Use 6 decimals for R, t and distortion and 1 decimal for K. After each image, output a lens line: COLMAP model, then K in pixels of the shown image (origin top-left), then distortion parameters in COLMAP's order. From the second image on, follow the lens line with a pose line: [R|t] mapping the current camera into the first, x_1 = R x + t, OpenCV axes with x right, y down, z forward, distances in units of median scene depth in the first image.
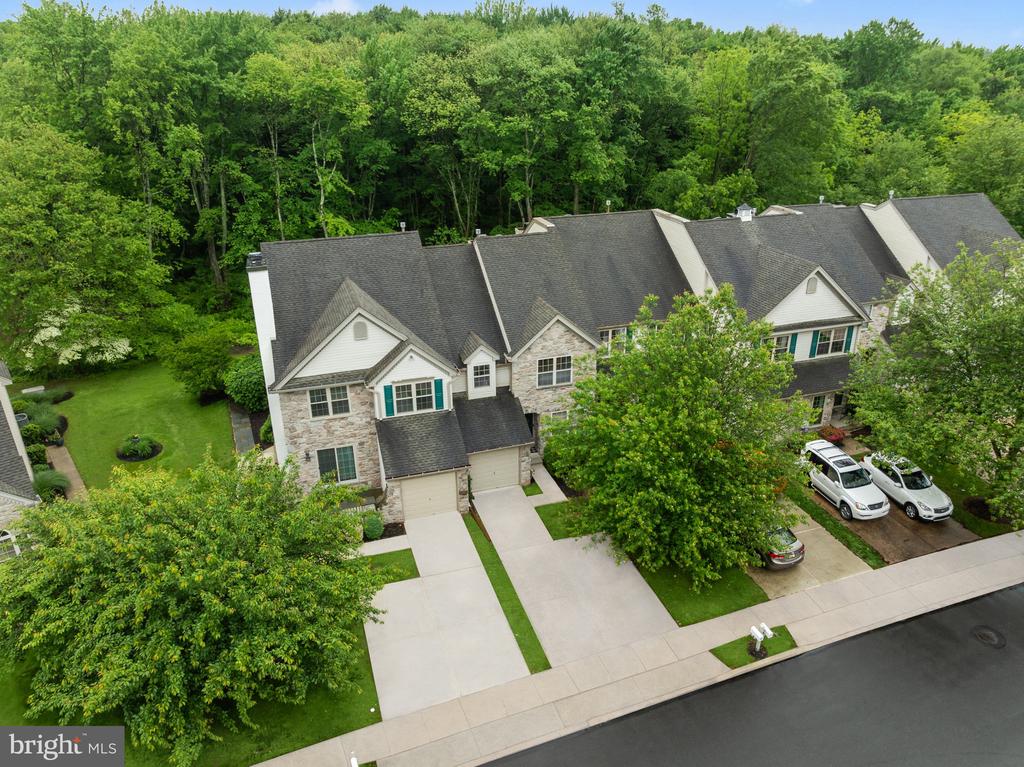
lens RADIAL K [[719.8, 0, 518.1], [0, 719.8, 379.3], [0, 0, 1]] dist [-0.050158, 0.017036]
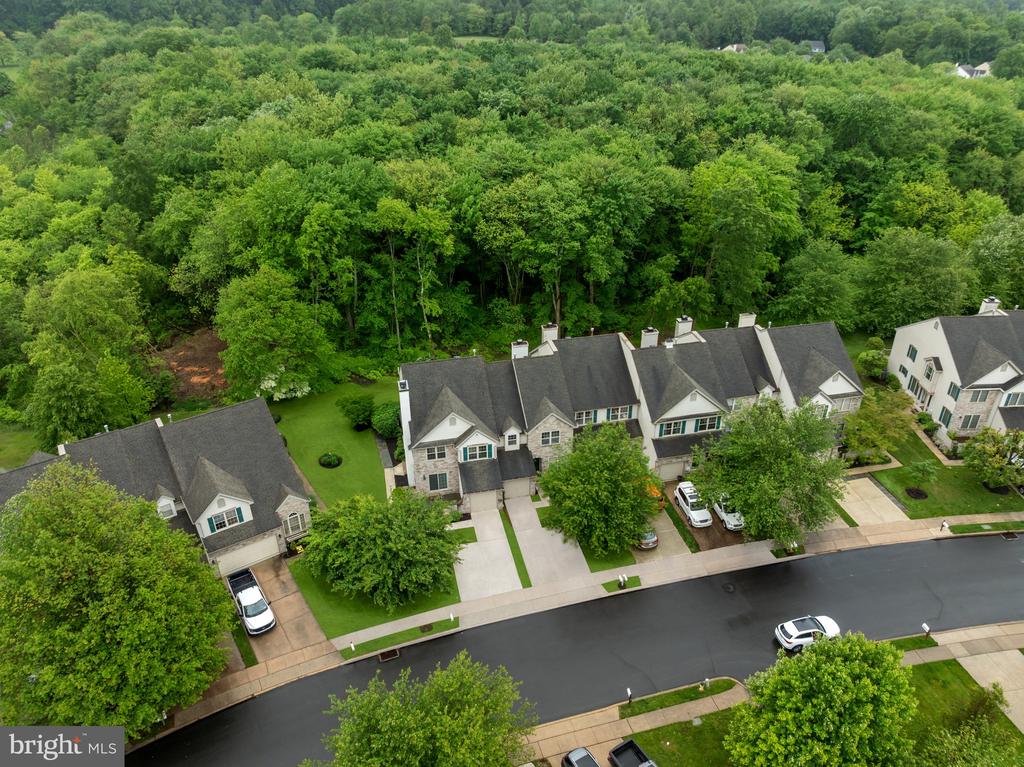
lens RADIAL K [[719.8, 0, 516.7], [0, 719.8, 384.5], [0, 0, 1]] dist [-0.050158, 0.017036]
pose [[0.995671, 0.047127, -0.080116, 0.115106], [-0.037942, 0.992923, 0.112536, -0.390069], [0.084852, -0.109009, 0.990413, -0.952553]]
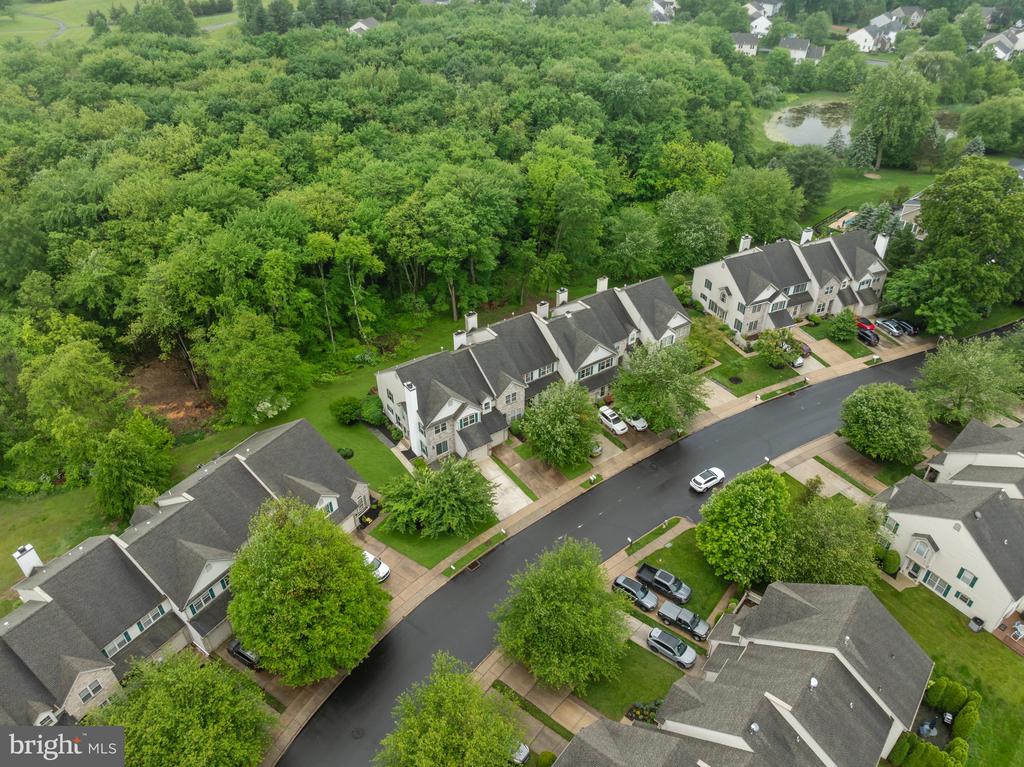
lens RADIAL K [[719.8, 0, 505.7], [0, 719.8, 387.1], [0, 0, 1]] dist [-0.050158, 0.017036]
pose [[0.959125, -0.170116, 0.226141, -0.614599], [0.116545, 0.965676, 0.232138, -0.731791], [-0.257869, -0.196293, 0.946030, -1.663116]]
